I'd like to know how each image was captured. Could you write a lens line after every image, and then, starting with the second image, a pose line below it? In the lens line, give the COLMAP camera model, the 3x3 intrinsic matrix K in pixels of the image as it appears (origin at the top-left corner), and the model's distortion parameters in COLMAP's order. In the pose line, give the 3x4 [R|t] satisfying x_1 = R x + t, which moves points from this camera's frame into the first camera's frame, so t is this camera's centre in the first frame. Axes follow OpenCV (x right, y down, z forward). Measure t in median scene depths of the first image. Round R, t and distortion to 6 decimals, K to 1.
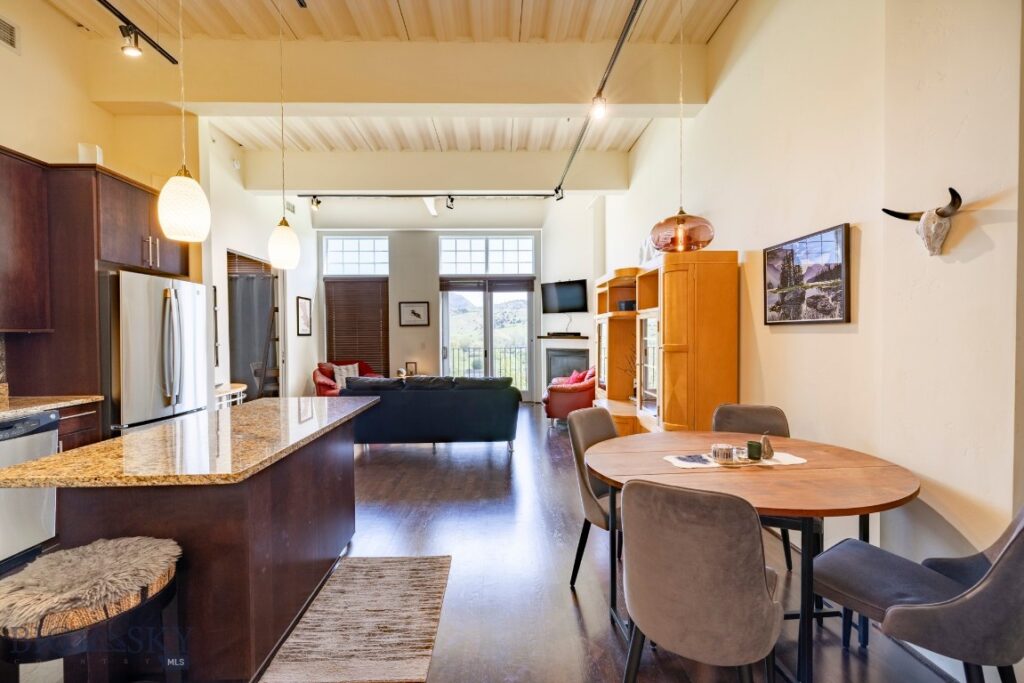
lens RADIAL K [[420.9, 0, 510.5], [0, 420.9, 338.9], [0, 0, 1]] dist [-0.000671, 0.000869]
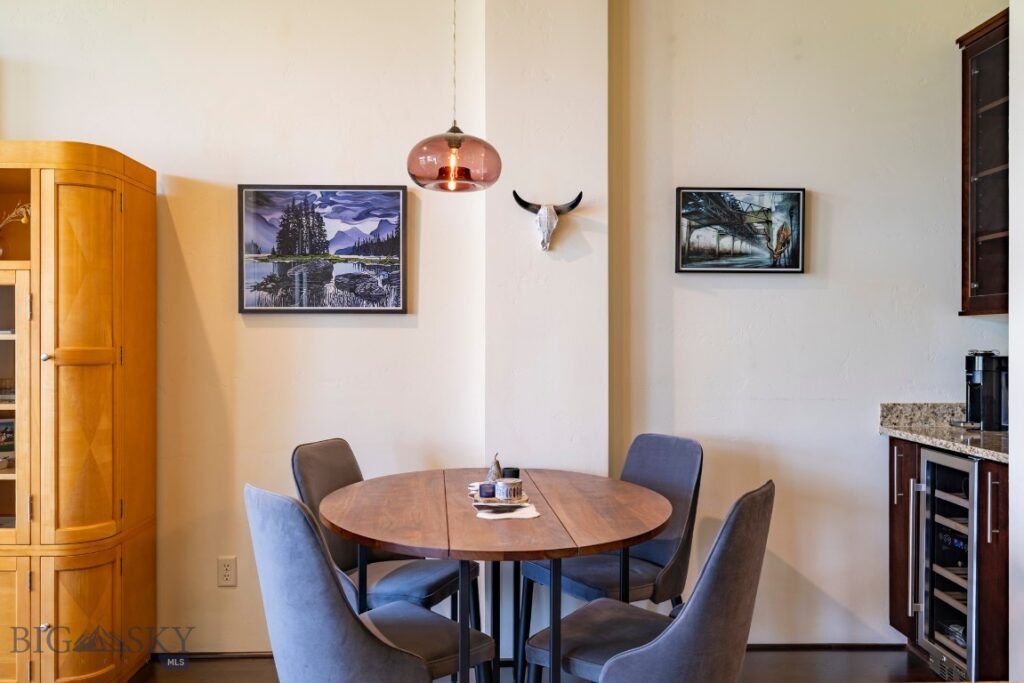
lens RADIAL K [[824.0, 0, 513.9], [0, 824.0, 339.2], [0, 0, 1]] dist [-0.014264, -0.016444]
pose [[-0.007804, -0.000281, 0.999970, -0.634627], [0.011284, 0.999936, 0.000369, 0.008876], [-0.999906, 0.011287, -0.007800, 0.714650]]
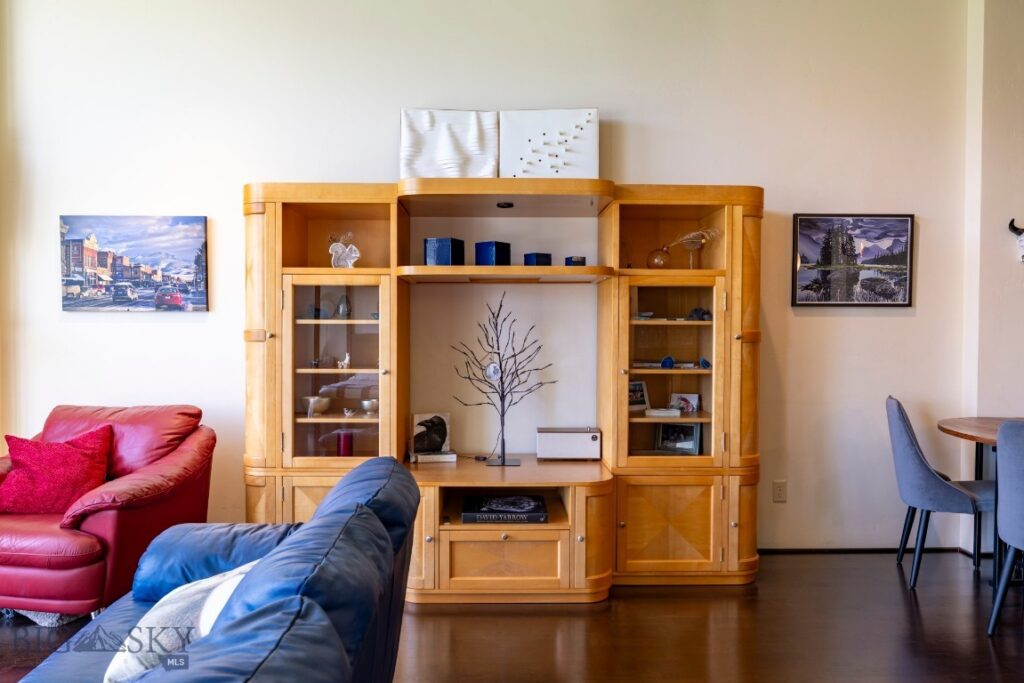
lens RADIAL K [[740.0, 0, 511.5], [0, 740.0, 339.3], [0, 0, 1]] dist [-0.001168, -0.002956]
pose [[-0.003033, -0.020247, 0.999790, -0.965776], [0.011253, 0.999731, 0.020280, -0.004165], [-0.999932, 0.011312, -0.002805, 1.783916]]
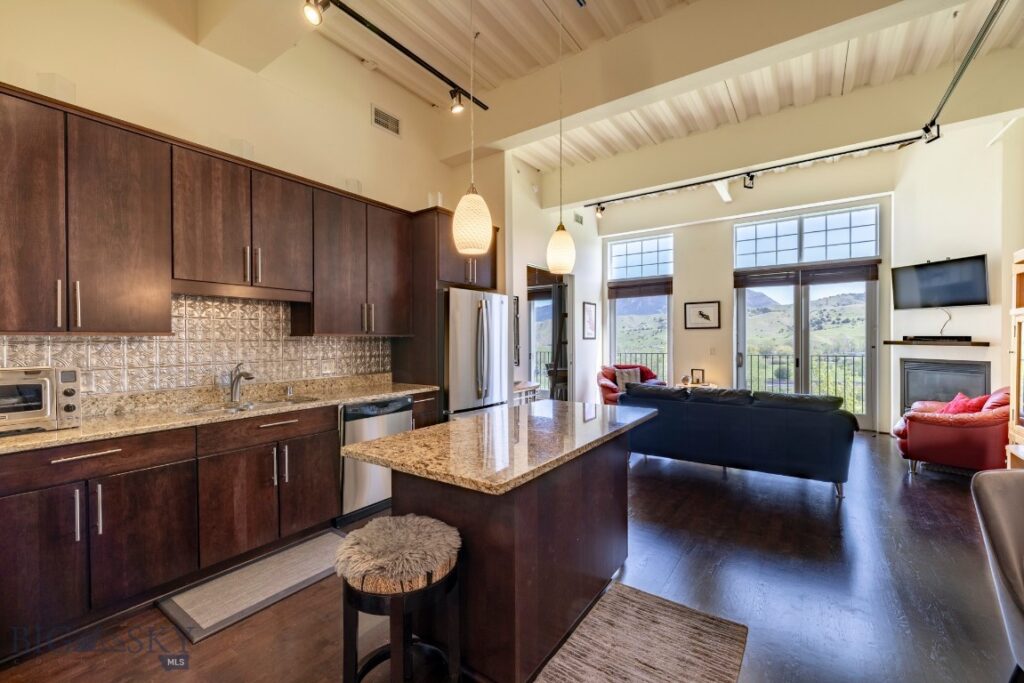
lens RADIAL K [[420.9, 0, 511.5], [0, 420.9, 342.6], [0, 0, 1]] dist [-0.000671, 0.000869]
pose [[0.794886, 0.009035, -0.606691, -0.014877], [-0.008346, 0.999957, 0.003957, -0.003845], [0.606701, 0.001918, 0.794928, 0.085871]]
